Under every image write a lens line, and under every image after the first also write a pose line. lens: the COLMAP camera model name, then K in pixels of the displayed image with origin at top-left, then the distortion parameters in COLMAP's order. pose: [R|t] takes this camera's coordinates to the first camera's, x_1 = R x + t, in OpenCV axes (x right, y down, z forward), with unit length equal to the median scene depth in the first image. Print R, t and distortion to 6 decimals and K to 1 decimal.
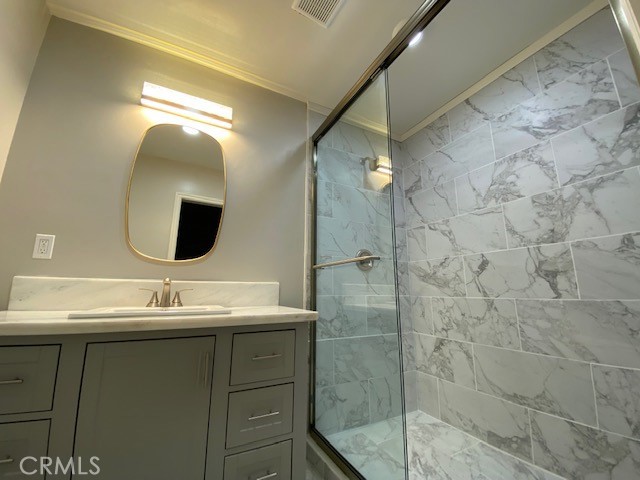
lens RADIAL K [[257.5, 0, 320.0], [0, 257.5, 240.0], [0, 0, 1]] dist [0.014473, -0.016915]
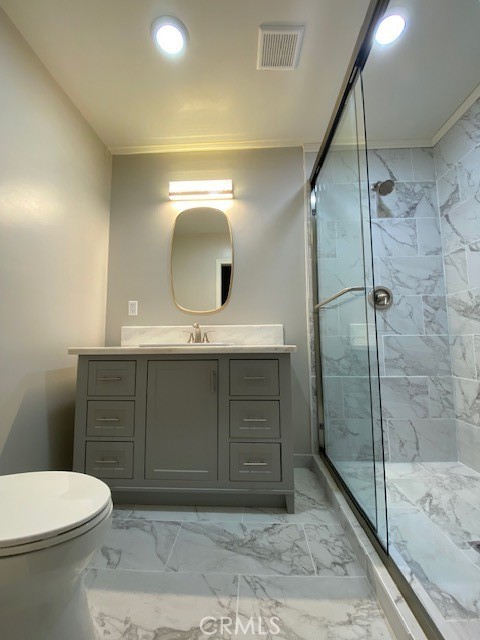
lens RADIAL K [[257.5, 0, 240.0], [0, 257.5, 320.0], [0, 0, 1]] dist [0.014473, -0.016915]
pose [[0.862561, -0.058155, -0.502599, 0.262181], [0.111633, 0.990766, 0.076945, 0.038414], [0.493483, -0.122476, 0.861089, -0.073341]]
